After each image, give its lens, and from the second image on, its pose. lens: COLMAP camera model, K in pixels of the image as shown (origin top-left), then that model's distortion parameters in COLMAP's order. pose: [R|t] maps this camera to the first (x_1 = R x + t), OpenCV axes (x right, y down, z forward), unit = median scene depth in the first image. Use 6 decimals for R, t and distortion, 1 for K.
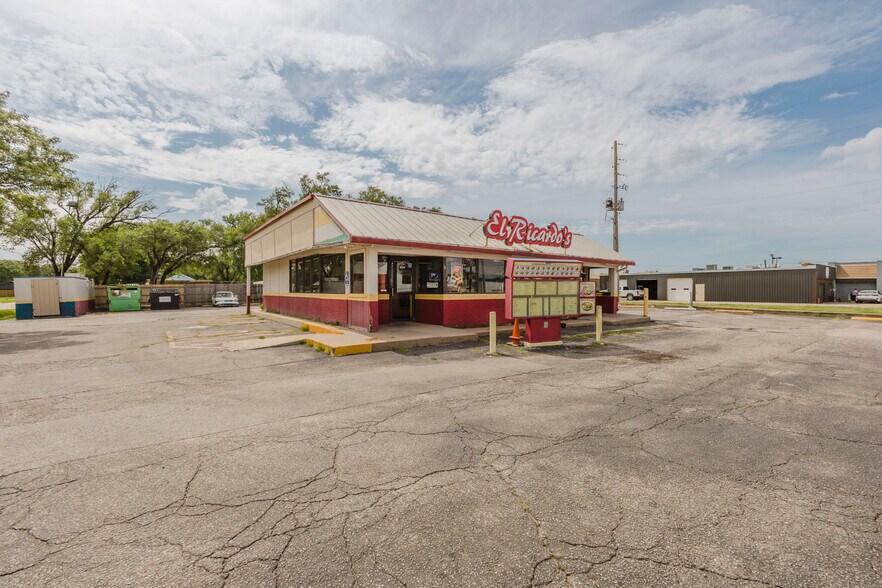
lens RADIAL K [[385.2, 0, 438.6], [0, 385.2, 293.9], [0, 0, 1]] dist [-0.001163, -0.000204]
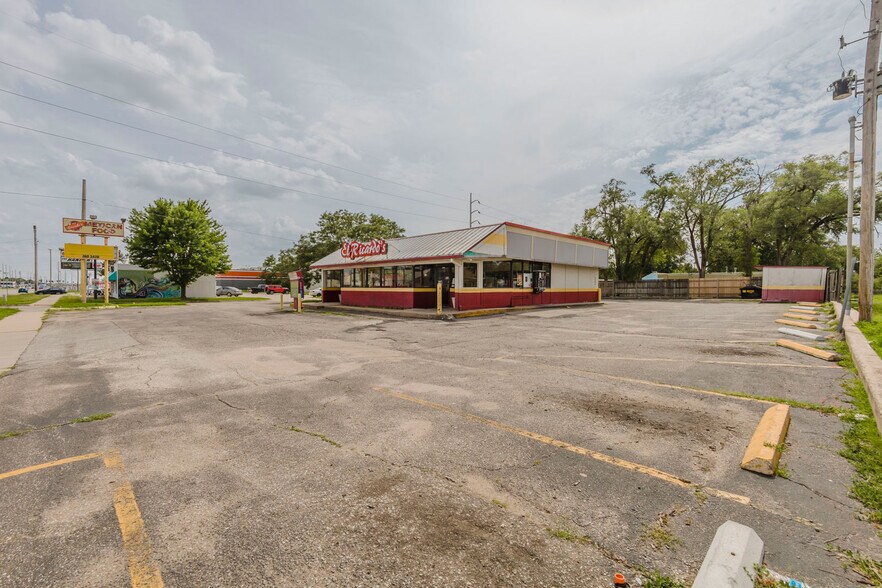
lens RADIAL K [[374.8, 0, 441.0], [0, 374.8, 294.0], [0, 0, 1]] dist [-0.009219, -0.000501]
pose [[0.127023, 0.016574, -0.991761, 0.151989], [-0.012383, 0.999809, 0.015122, -0.000147], [0.991822, 0.010361, 0.127204, 0.093929]]
